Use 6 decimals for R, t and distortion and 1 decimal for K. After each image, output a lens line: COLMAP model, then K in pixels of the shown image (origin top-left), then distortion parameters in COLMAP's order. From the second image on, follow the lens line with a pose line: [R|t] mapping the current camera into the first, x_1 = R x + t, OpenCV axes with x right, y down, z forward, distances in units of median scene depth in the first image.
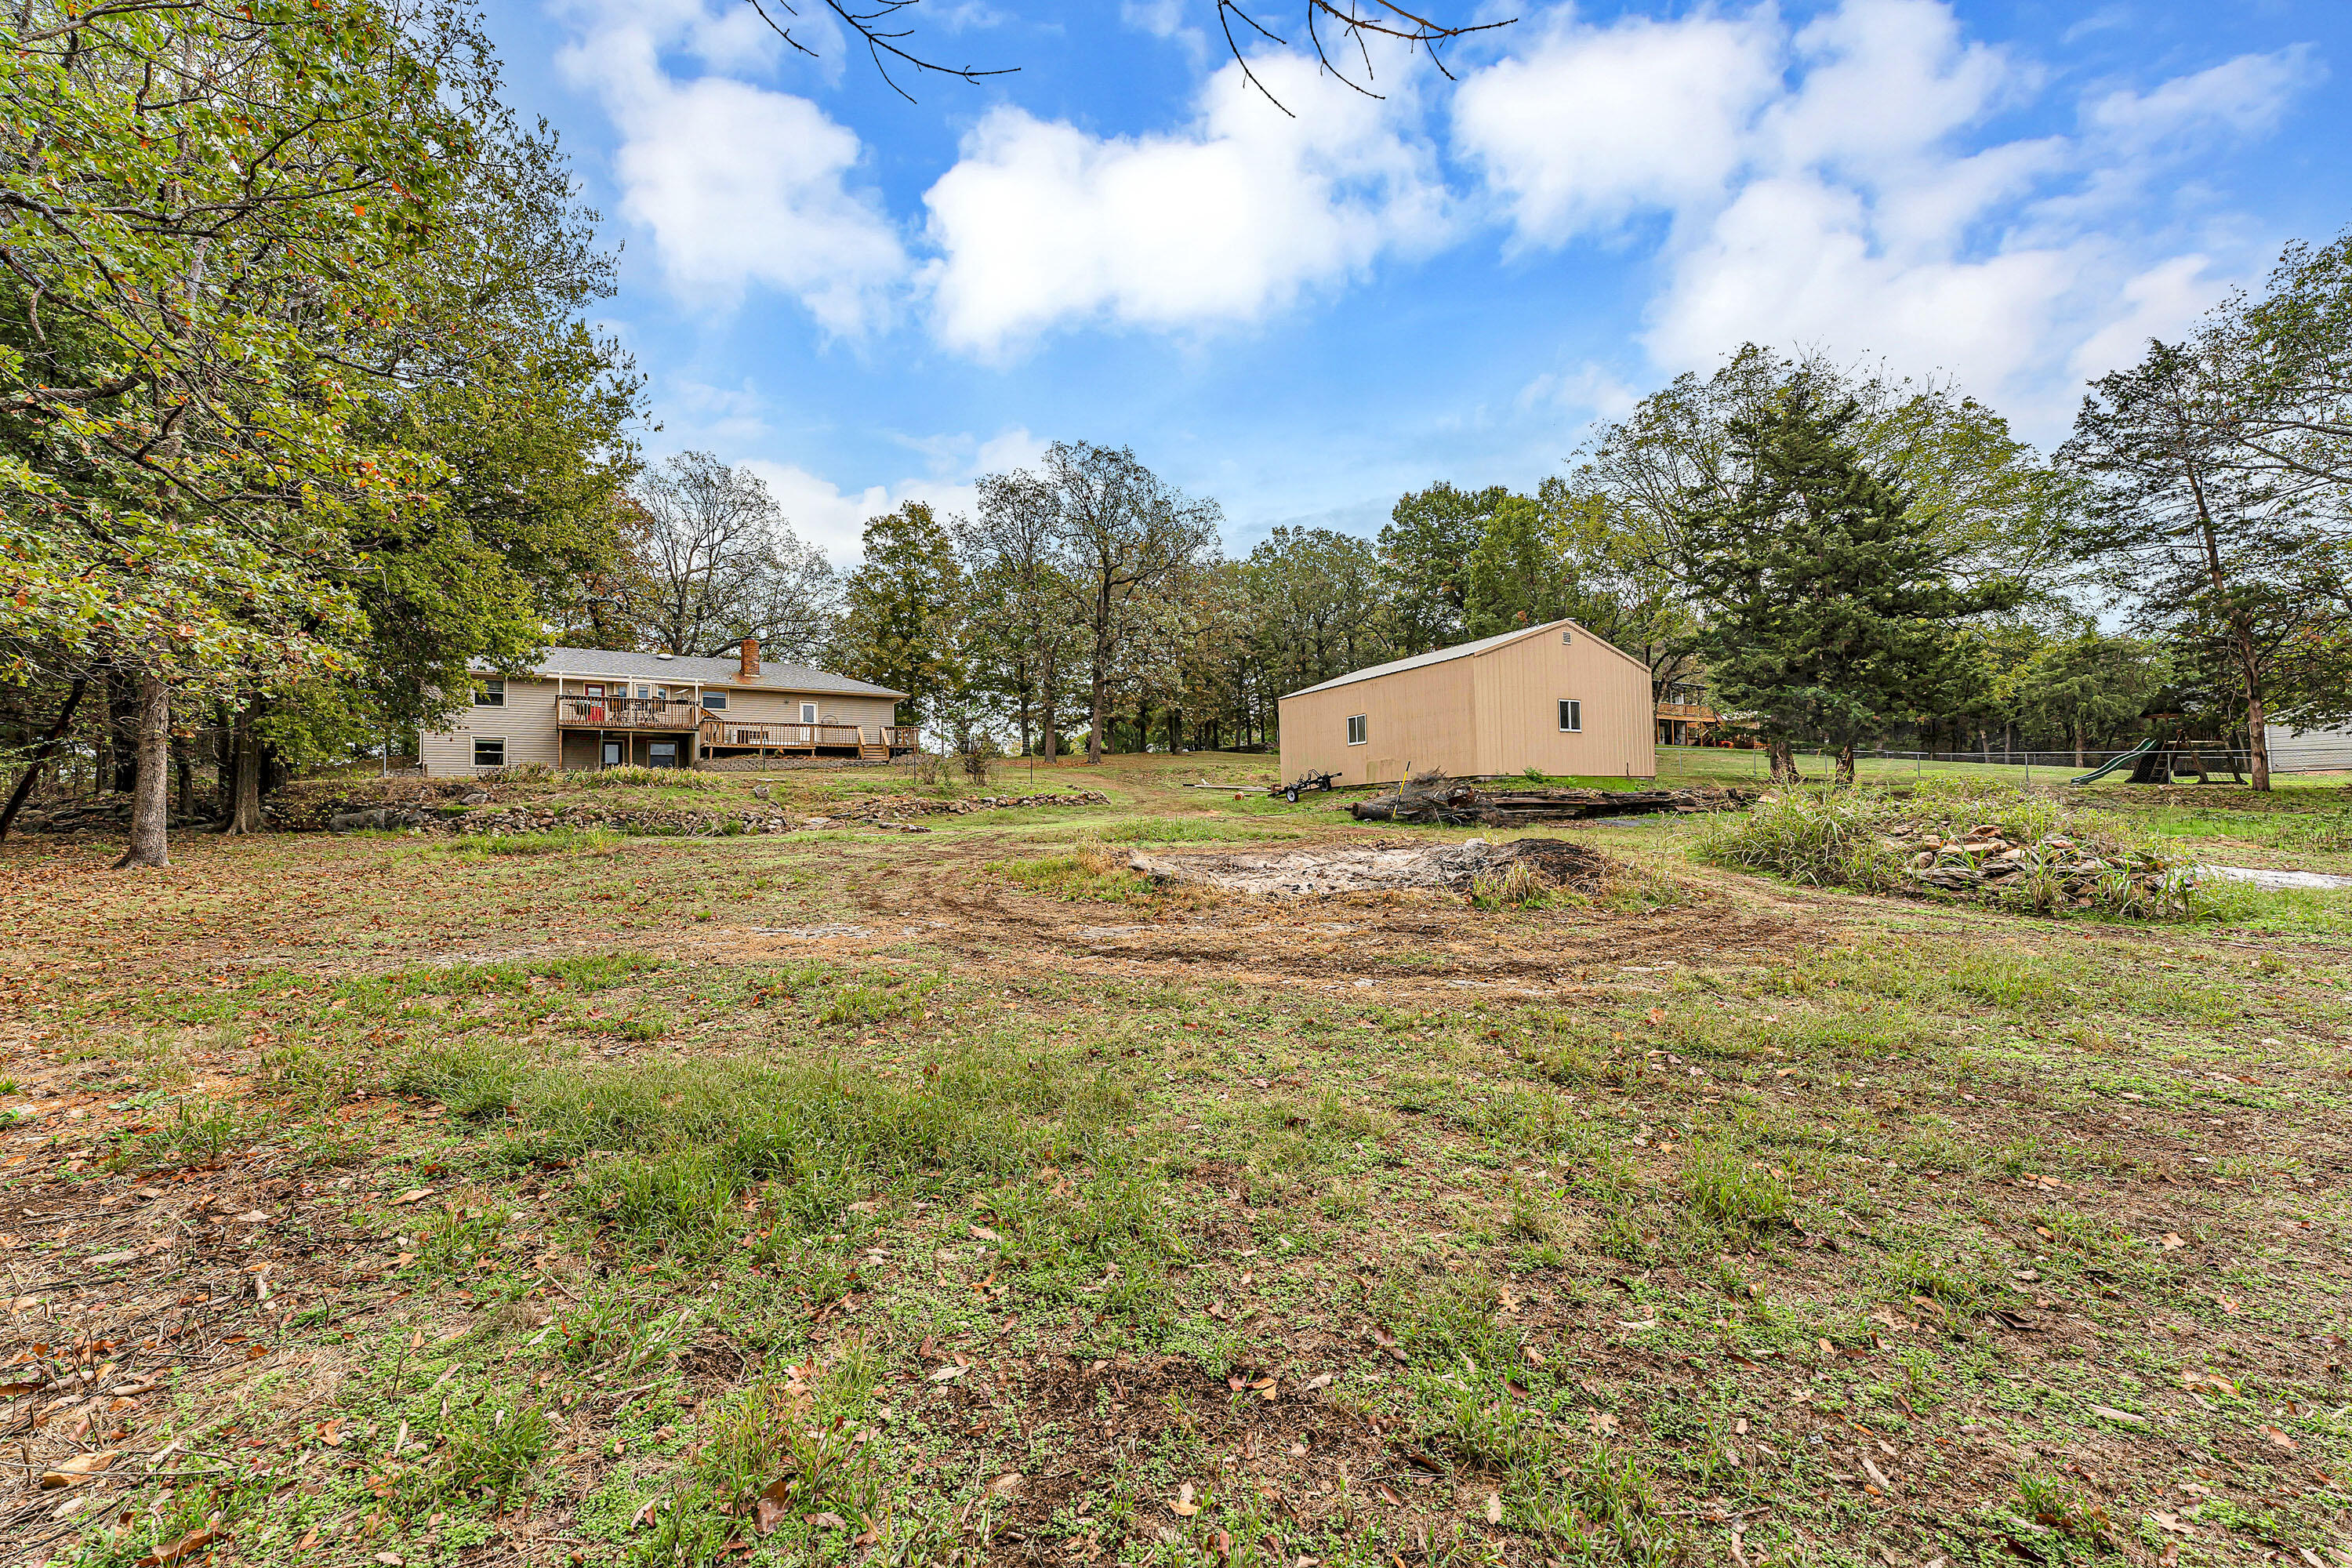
lens RADIAL K [[940.6, 0, 1180.2], [0, 940.6, 790.2], [0, 0, 1]] dist [-0.000244, 0.000743]
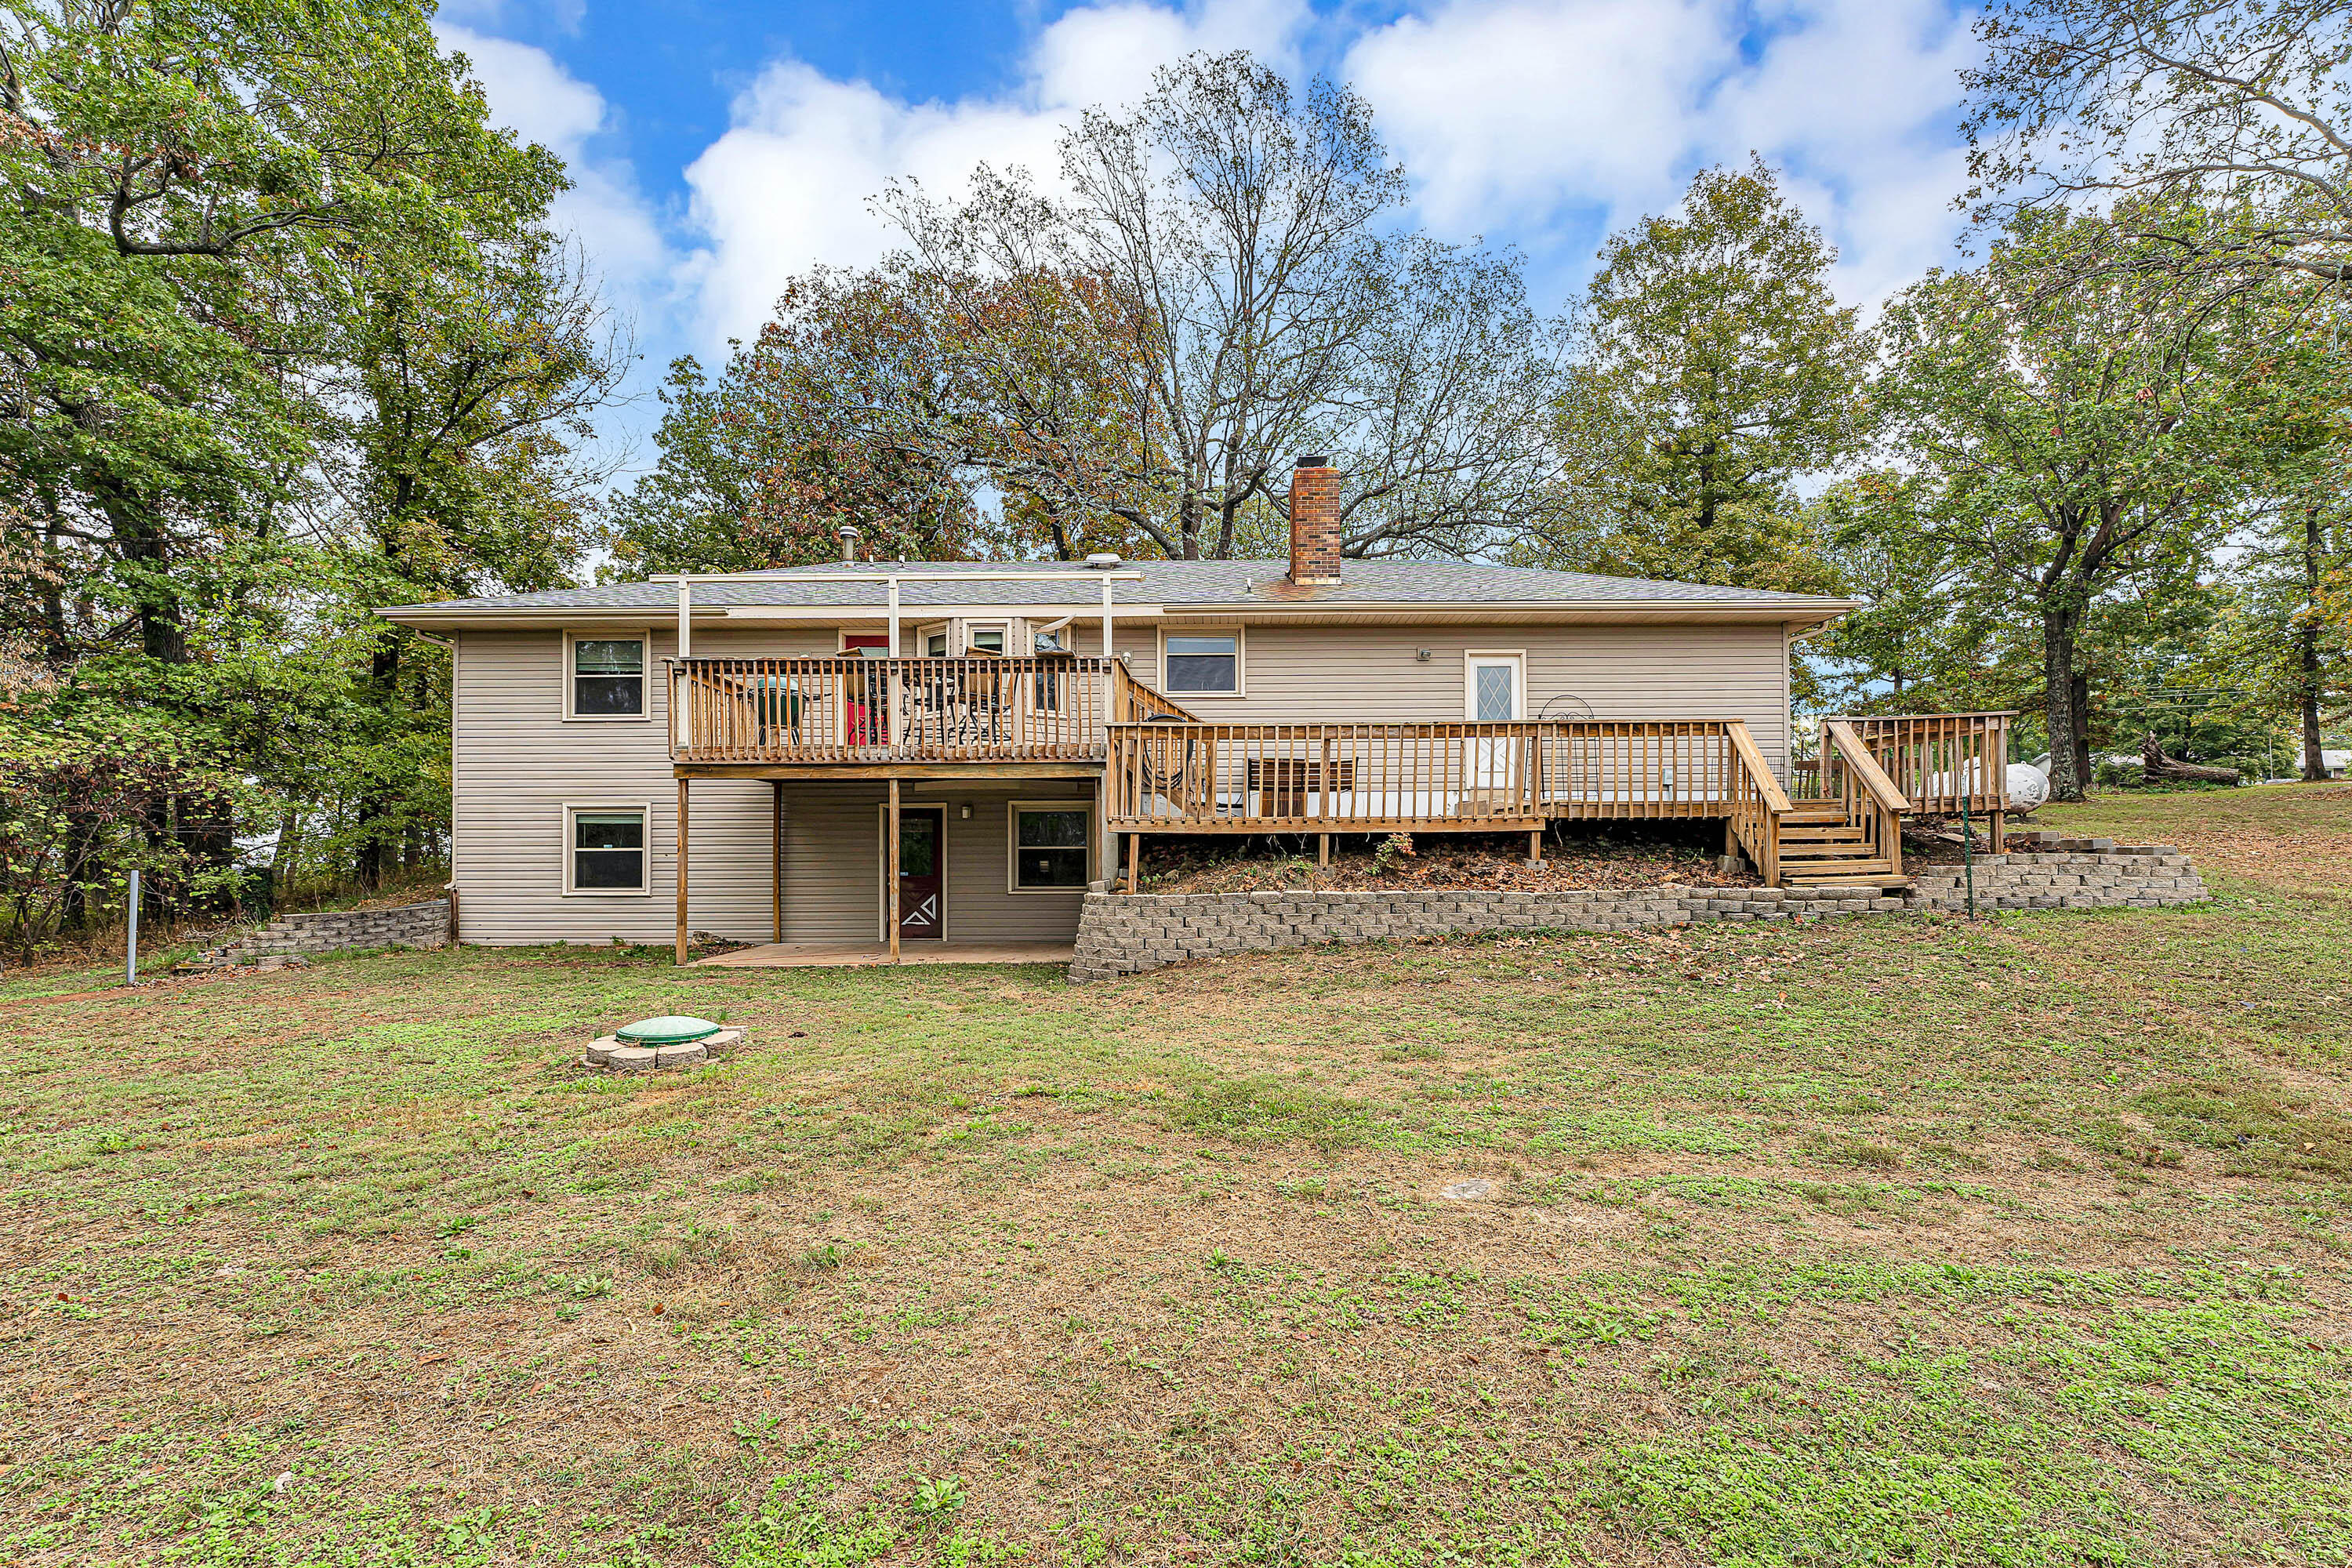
lens RADIAL K [[940.6, 0, 1176.7], [0, 940.6, 792.1], [0, 0, 1]] dist [-0.000244, 0.000743]
pose [[0.793247, -0.009607, -0.608824, -0.321213], [0.007025, 0.999953, -0.006626, -0.052446], [0.608859, 0.000978, 0.793278, 0.767593]]
